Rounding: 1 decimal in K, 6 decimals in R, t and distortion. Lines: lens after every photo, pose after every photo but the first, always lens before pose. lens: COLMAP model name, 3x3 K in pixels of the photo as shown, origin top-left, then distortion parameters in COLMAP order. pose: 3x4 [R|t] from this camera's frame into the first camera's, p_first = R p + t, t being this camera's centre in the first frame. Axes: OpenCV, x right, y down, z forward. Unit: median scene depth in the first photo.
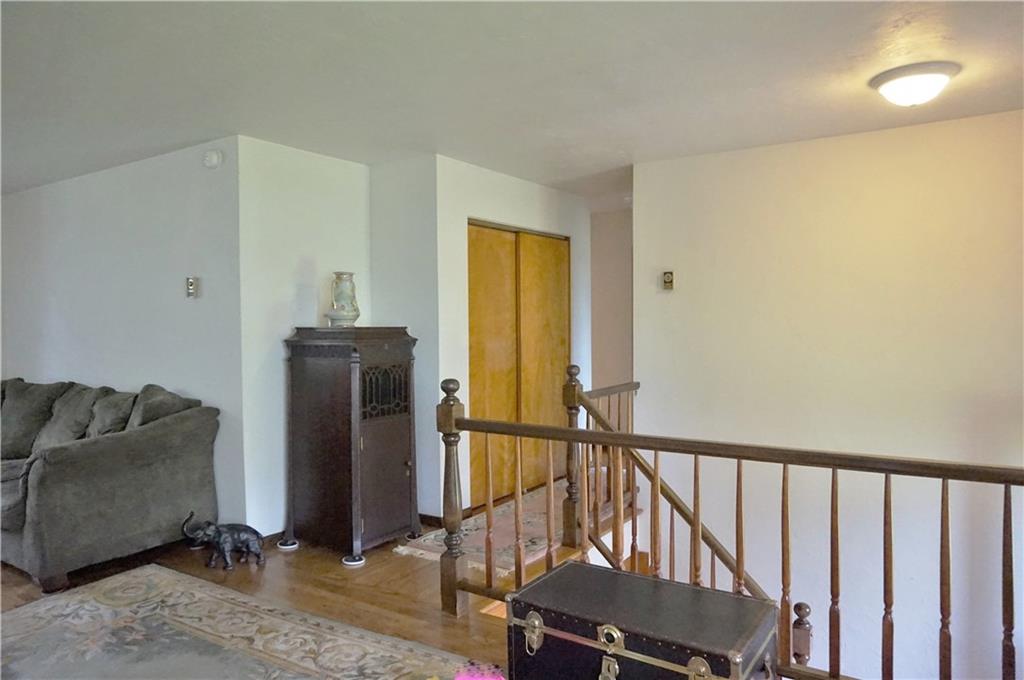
lens RADIAL K [[691.1, 0, 510.5], [0, 691.1, 340.7], [0, 0, 1]] dist [-0.049293, 0.045587]
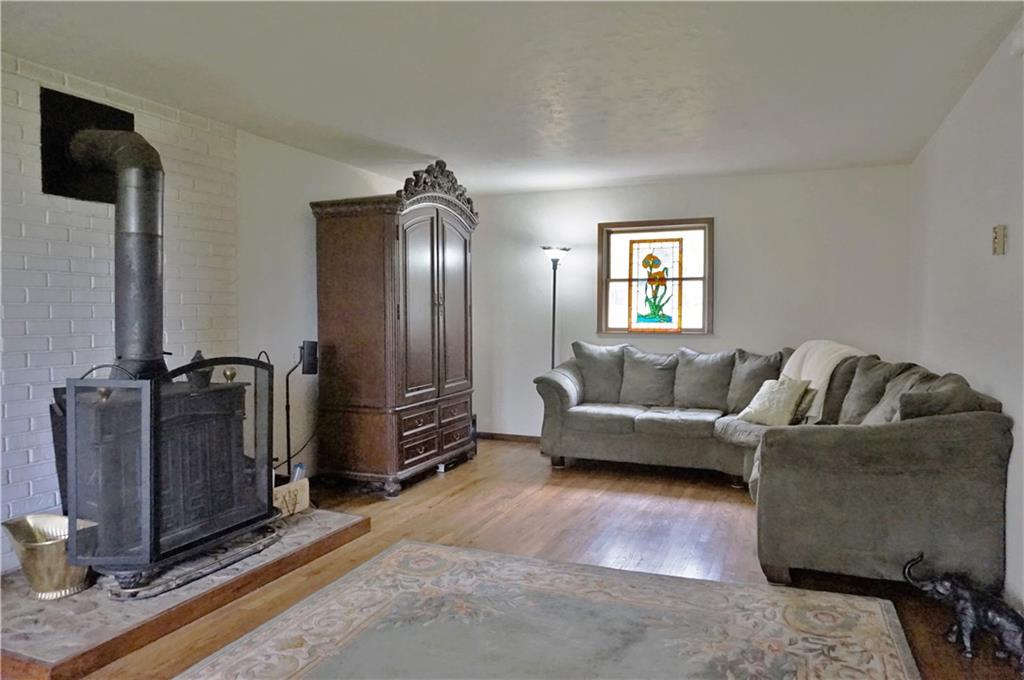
lens RADIAL K [[691.1, 0, 510.5], [0, 691.1, 340.7], [0, 0, 1]] dist [-0.049293, 0.045587]
pose [[0.195588, 0.050896, -0.979365, 0.155354], [-0.029958, 0.998496, 0.045907, 0.009166], [0.980228, 0.020361, 0.196819, 0.468764]]
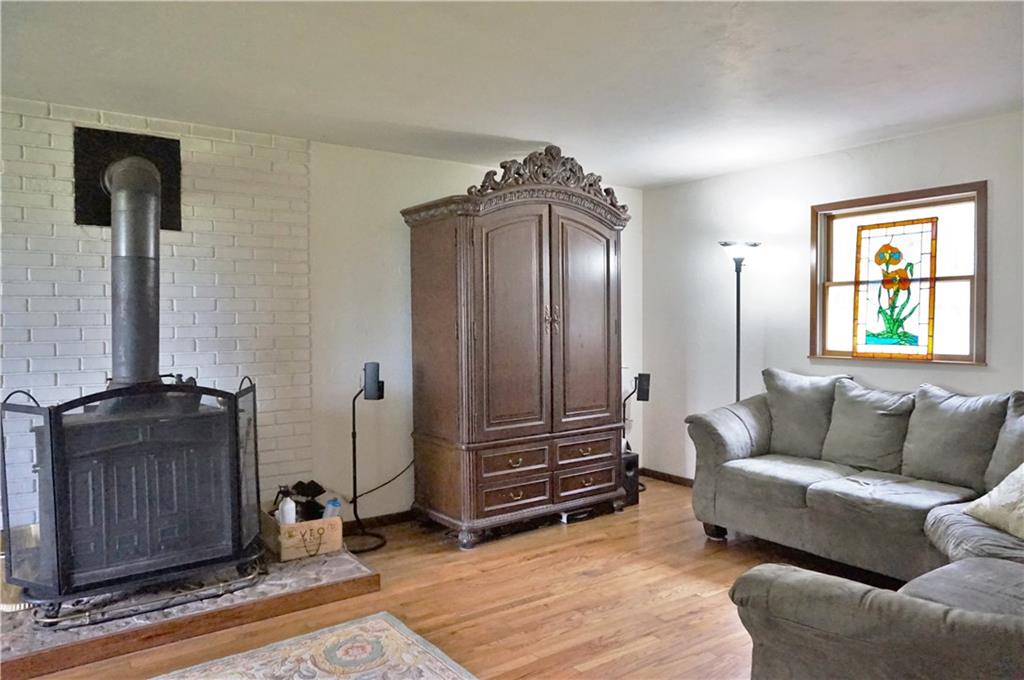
lens RADIAL K [[691.1, 0, 510.5], [0, 691.1, 340.7], [0, 0, 1]] dist [-0.049293, 0.045587]
pose [[-0.346890, 0.041975, -0.936966, -0.069489], [-0.019305, 0.998467, 0.051877, -0.013654], [0.937707, 0.036083, -0.345548, 0.823938]]
